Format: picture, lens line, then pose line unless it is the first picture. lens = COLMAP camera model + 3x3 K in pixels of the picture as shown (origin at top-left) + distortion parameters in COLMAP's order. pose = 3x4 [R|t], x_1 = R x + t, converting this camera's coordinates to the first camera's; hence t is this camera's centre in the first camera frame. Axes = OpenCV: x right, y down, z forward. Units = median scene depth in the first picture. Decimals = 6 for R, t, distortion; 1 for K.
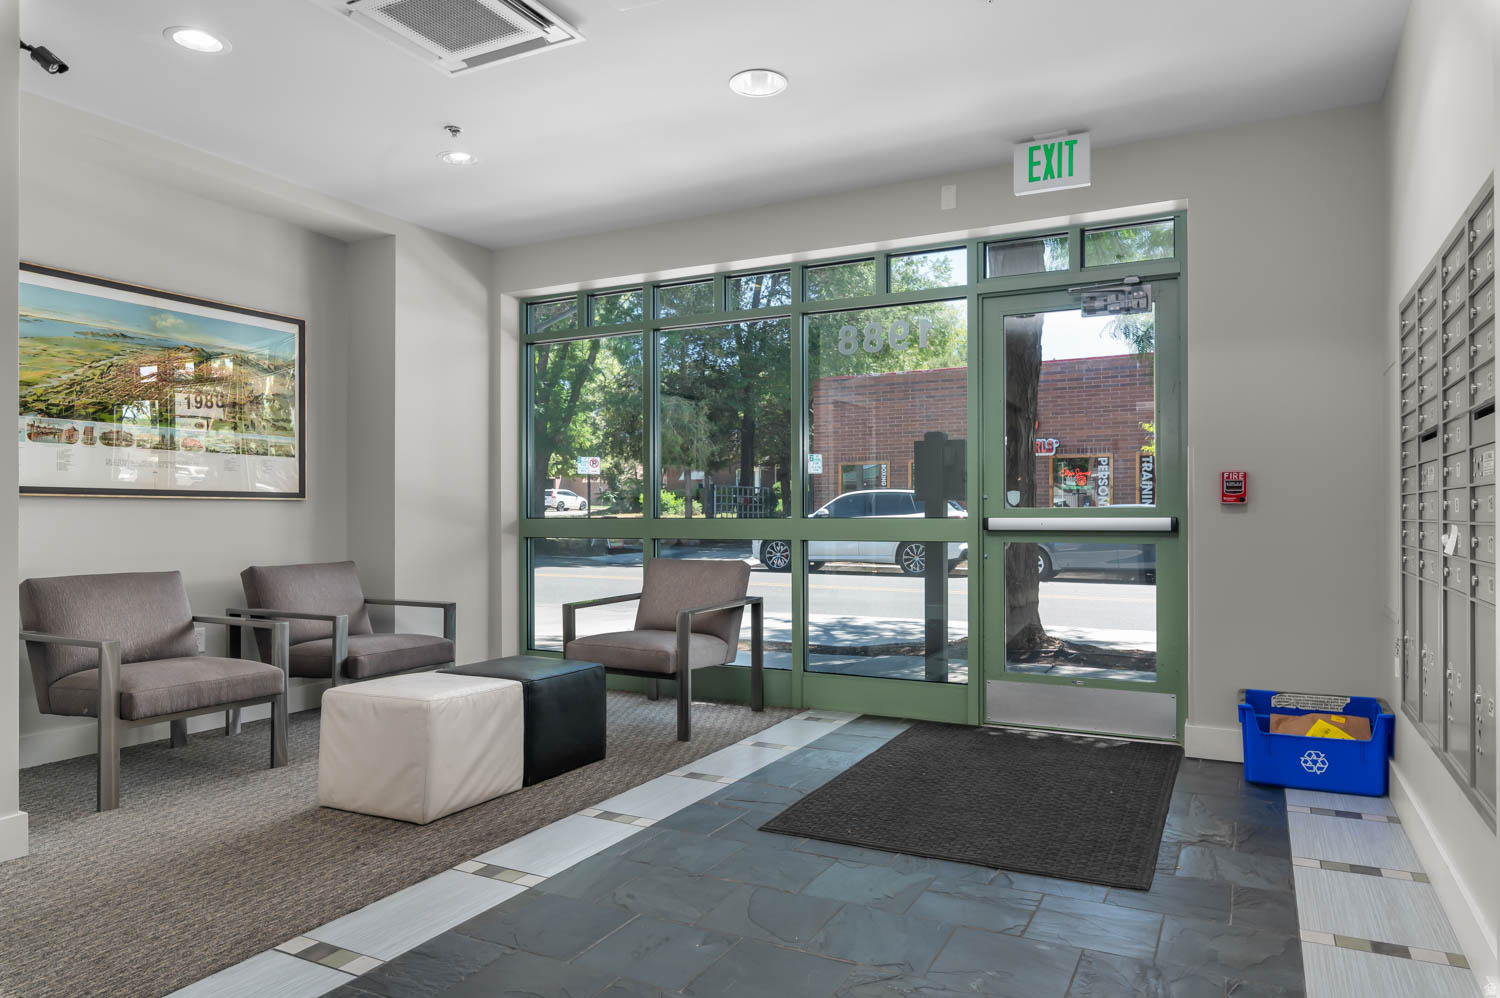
lens RADIAL K [[979.5, 0, 750.0], [0, 979.5, 499.0], [0, 0, 1]] dist [-0.003881, -0.001466]
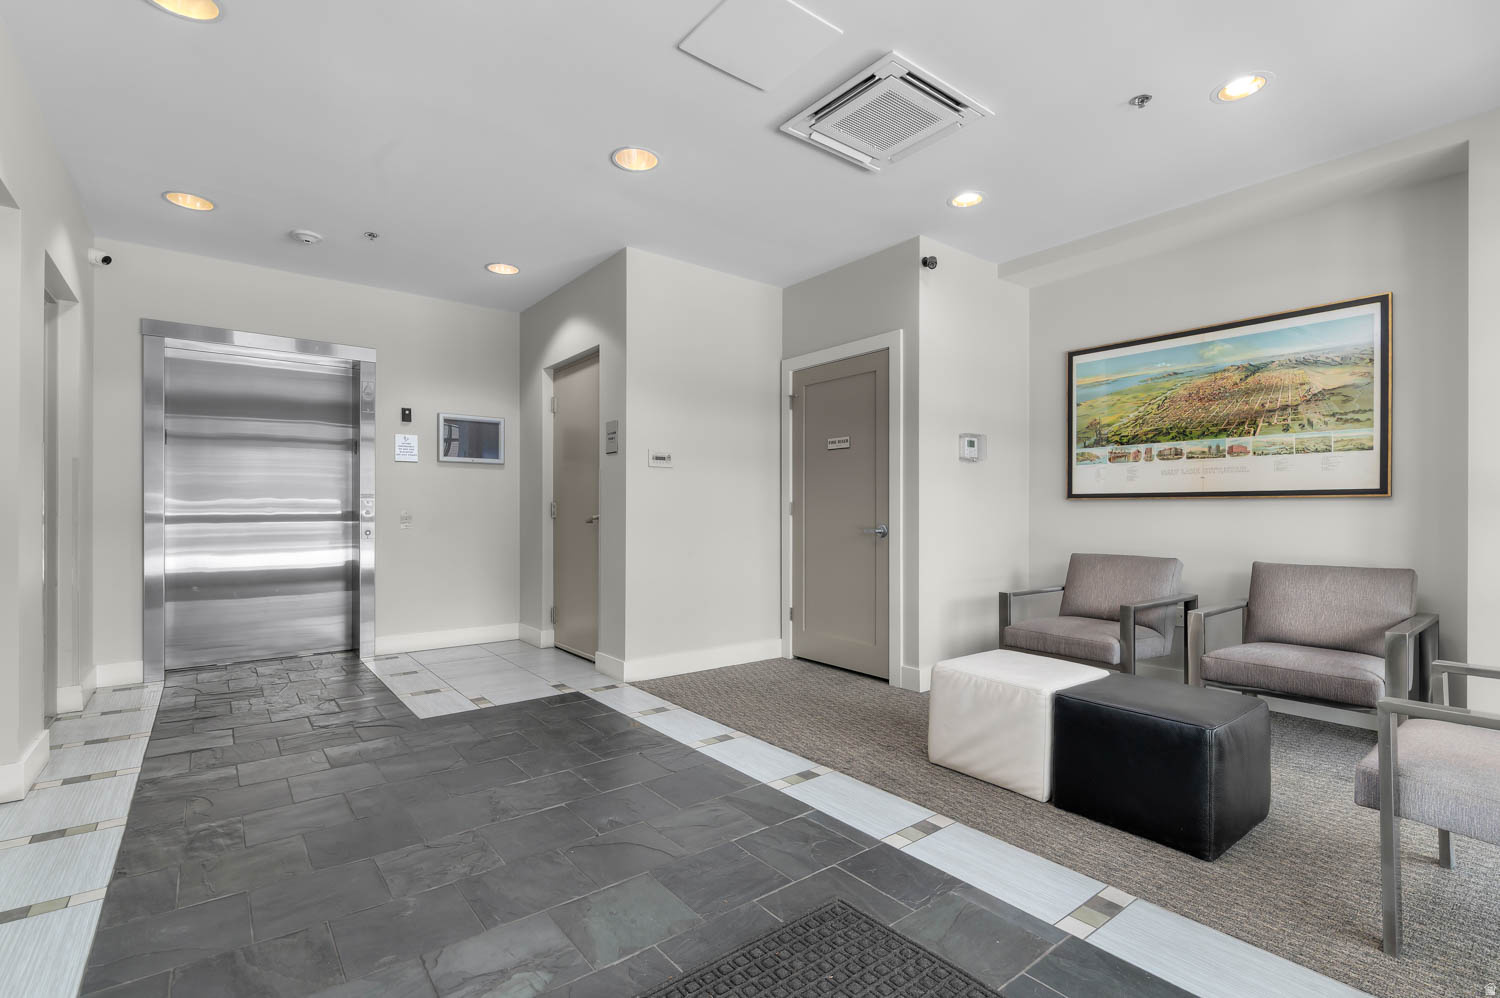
lens RADIAL K [[684.0, 0, 750.0], [0, 684.0, 499.0], [0, 0, 1]] dist [0.000621, 0.000070]
pose [[-0.414492, -0.019028, -0.909854, 0.425380], [0.010041, 0.999625, -0.025480, 0.016191], [0.909997, -0.019697, -0.414146, 0.894345]]
